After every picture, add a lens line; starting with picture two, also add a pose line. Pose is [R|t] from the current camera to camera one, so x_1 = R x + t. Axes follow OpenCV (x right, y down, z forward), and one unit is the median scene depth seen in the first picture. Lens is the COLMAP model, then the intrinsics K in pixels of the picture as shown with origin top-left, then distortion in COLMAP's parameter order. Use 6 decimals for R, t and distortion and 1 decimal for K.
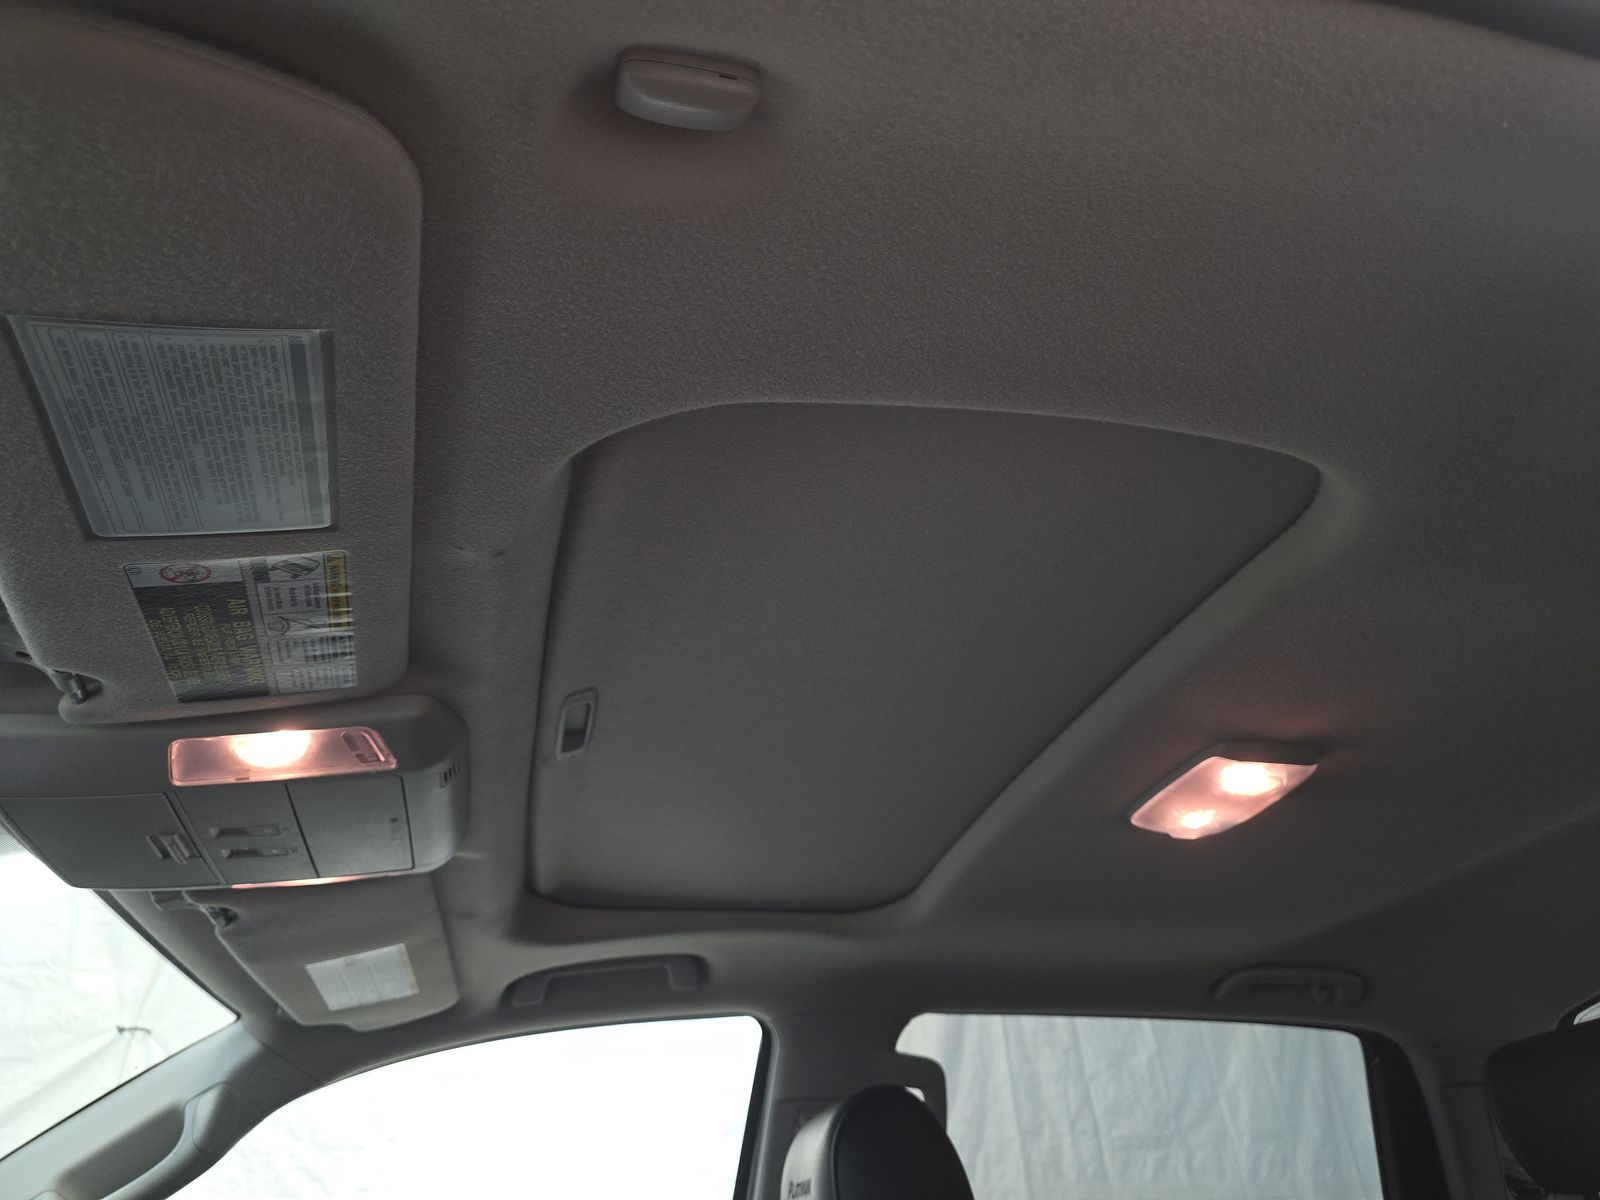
lens RADIAL K [[1052.4, 0, 794.2], [0, 1052.4, 580.0], [0, 0, 1]] dist [0.040087, -0.042058]
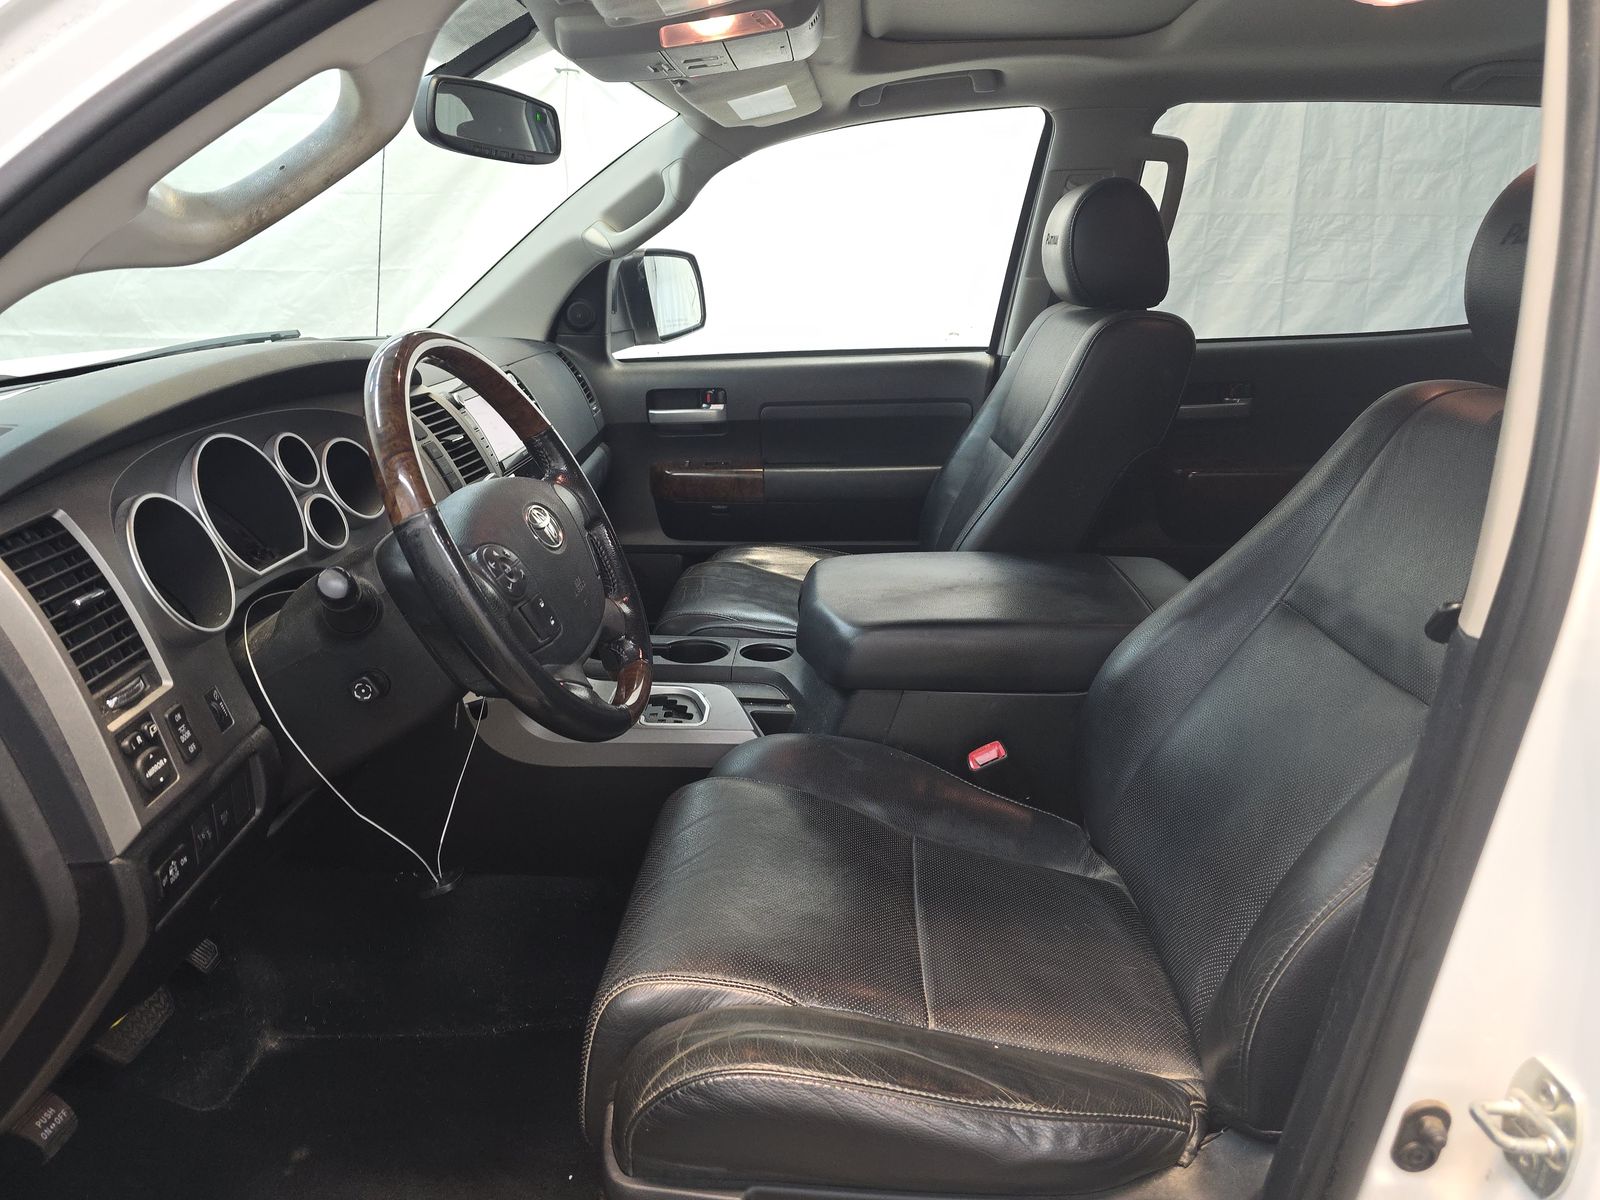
lens RADIAL K [[1067.0, 0, 800.0], [0, 1067.0, 600.0], [0, 0, 1]] dist [0.028675, -0.001136]
pose [[0.962092, 0.128276, -0.240675, 0.079830], [0.113171, 0.615134, 0.780258, -0.296677], [0.248136, -0.777917, 0.577299, -0.322405]]
